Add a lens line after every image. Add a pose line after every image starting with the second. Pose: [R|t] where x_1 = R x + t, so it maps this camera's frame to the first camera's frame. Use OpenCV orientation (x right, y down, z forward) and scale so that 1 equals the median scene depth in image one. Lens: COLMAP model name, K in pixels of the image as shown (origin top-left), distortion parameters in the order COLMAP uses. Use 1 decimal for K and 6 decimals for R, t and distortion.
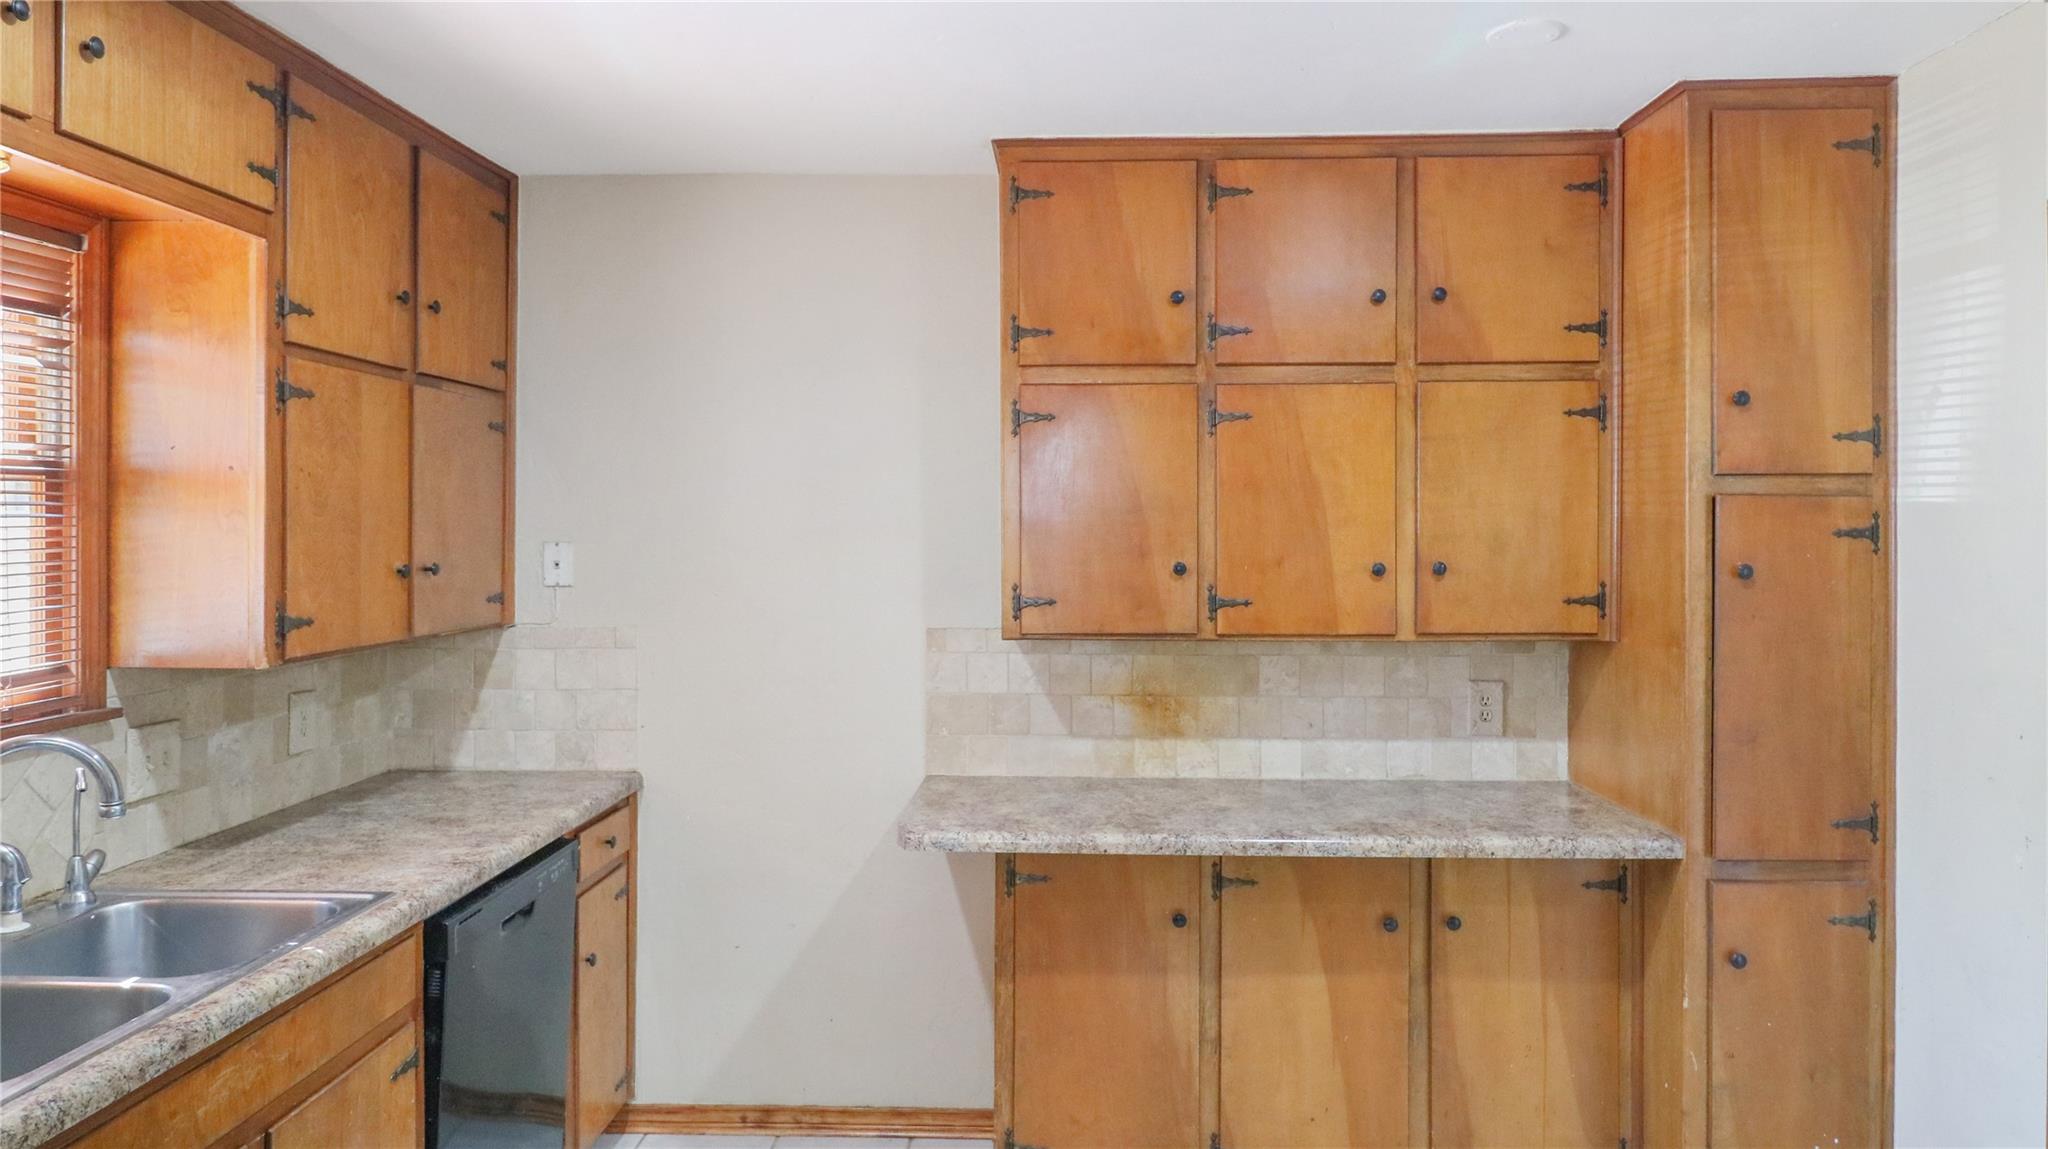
lens RADIAL K [[1314.7, 0, 1029.2], [0, 1314.7, 527.4], [0, 0, 1]] dist [0.010733, -0.000722]
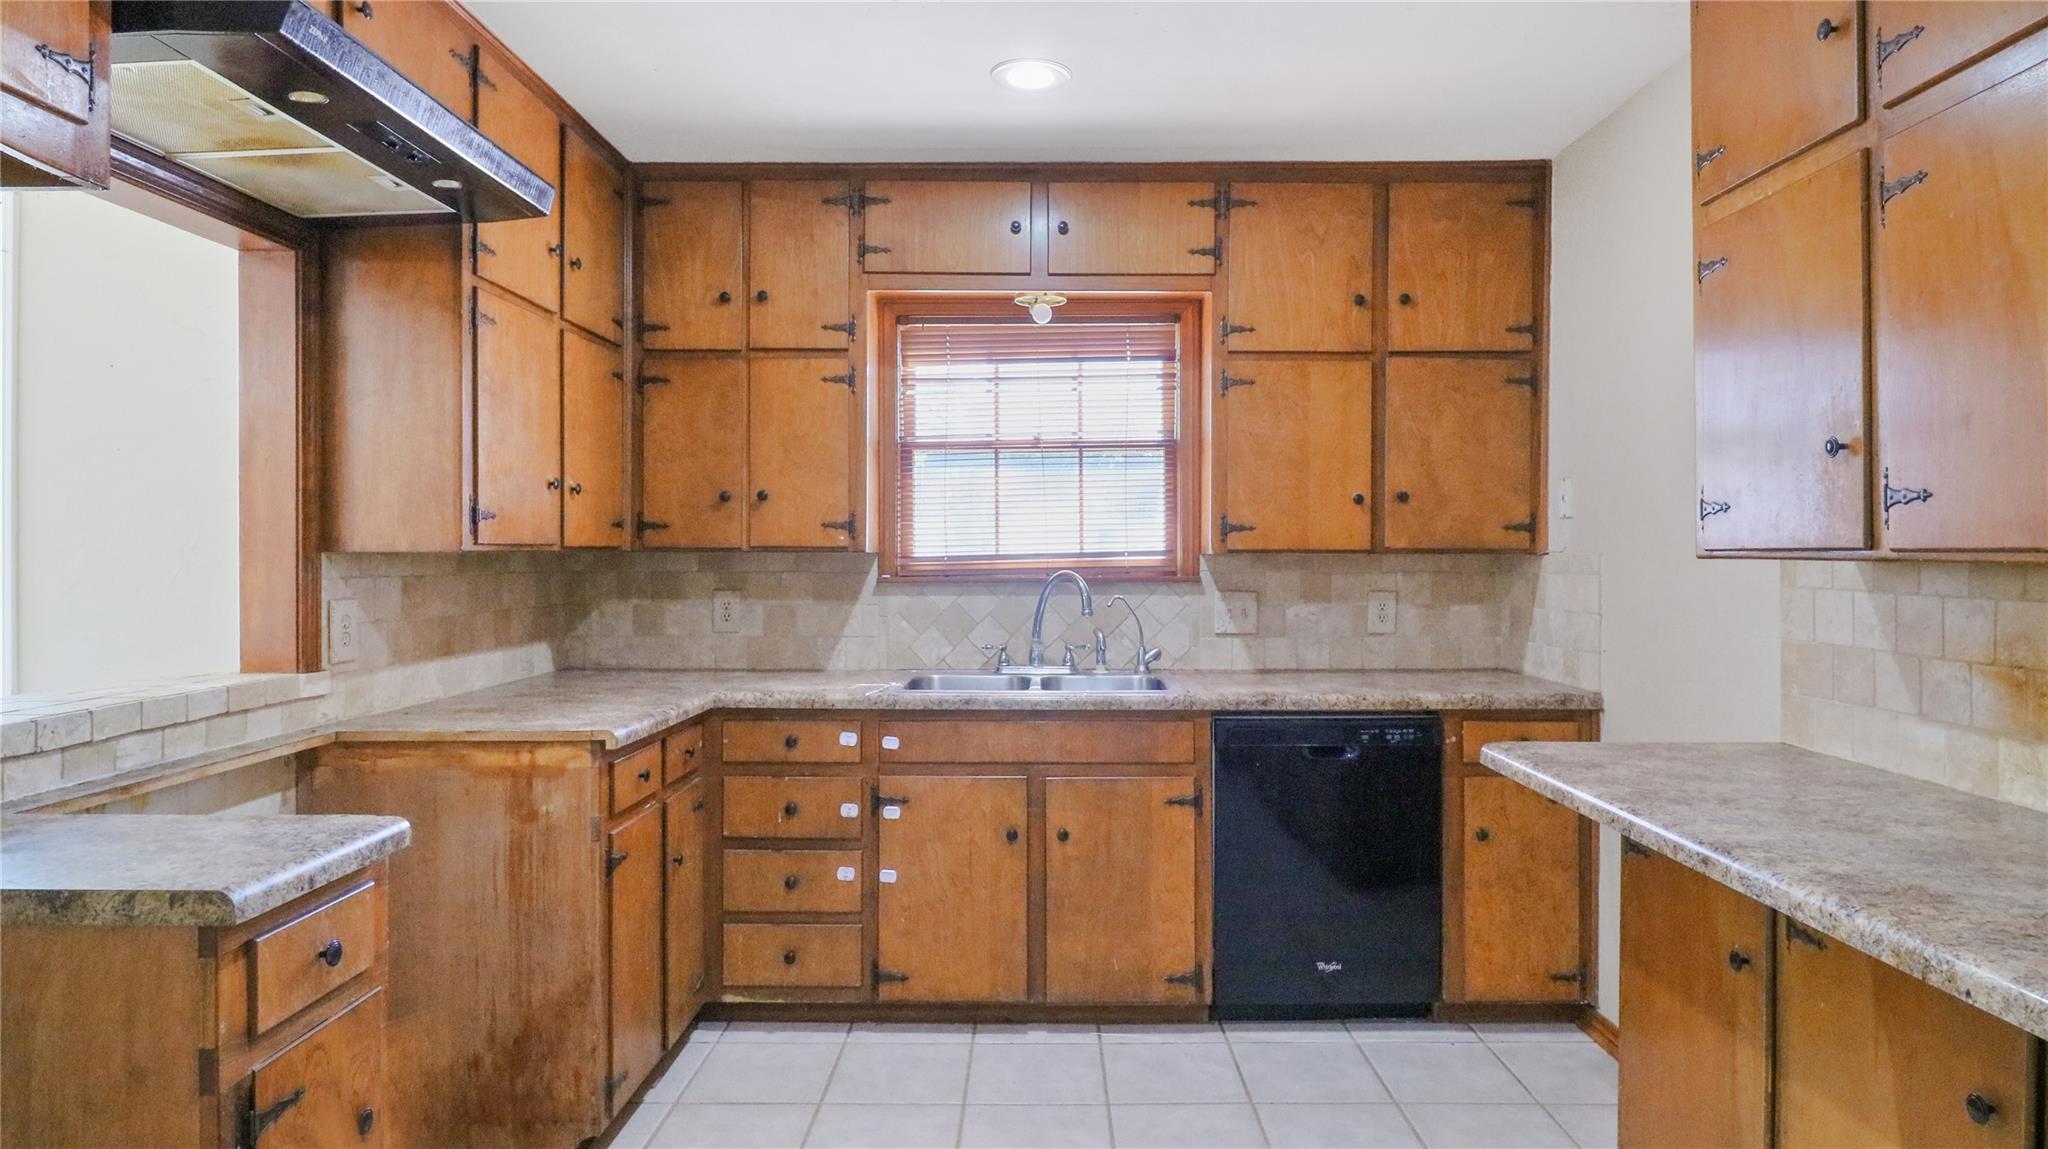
lens RADIAL K [[1132.8, 0, 1023.9], [0, 1132.8, 560.8], [0, 0, 1]] dist [0.001341, -0.000277]
pose [[0.023024, 0.008967, -0.999695, 0.673292], [-0.003647, 0.999954, 0.008886, 0.084979], [0.999728, 0.003442, 0.023056, 0.599918]]
